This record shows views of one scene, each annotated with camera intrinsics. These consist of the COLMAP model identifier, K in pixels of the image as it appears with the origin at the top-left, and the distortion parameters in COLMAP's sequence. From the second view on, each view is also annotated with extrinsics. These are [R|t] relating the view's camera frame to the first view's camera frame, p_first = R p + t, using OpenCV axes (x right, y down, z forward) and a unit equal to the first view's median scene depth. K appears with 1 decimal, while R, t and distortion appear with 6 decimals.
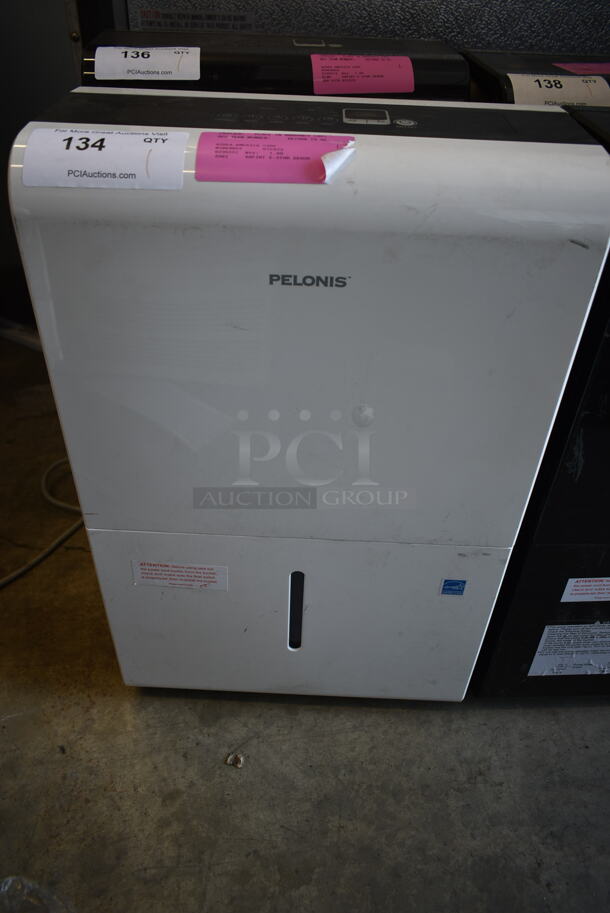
lens RADIAL K [[673.1, 0, 301.2], [0, 673.1, 459.9], [0, 0, 1]] dist [-0.022599, 0.022178]
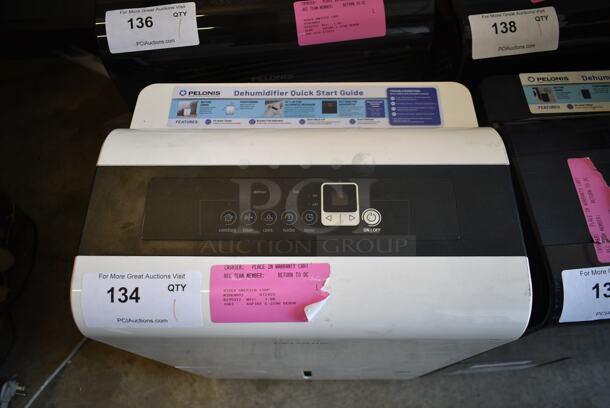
lens RADIAL K [[449.7, 0, 306.9], [0, 449.7, 197.7], [0, 0, 1]] dist [-0.022599, 0.022178]
pose [[0.998450, -0.045854, -0.031552, 0.042747], [0.054945, 0.902608, 0.426942, -0.601470], [0.008902, -0.428014, 0.903728, 0.174958]]
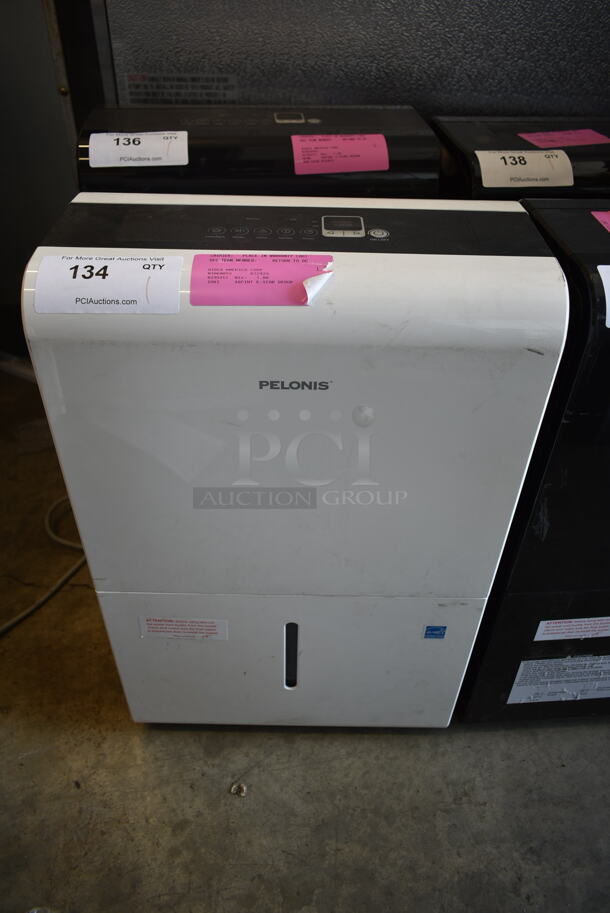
lens RADIAL K [[673.1, 0, 301.1], [0, 673.1, 459.5], [0, 0, 1]] dist [-0.022599, 0.022178]
pose [[0.999582, -0.026222, 0.012165, 0.003193], [0.026002, 0.999502, 0.017900, -0.103729], [-0.012629, -0.017576, 0.999766, -0.073040]]
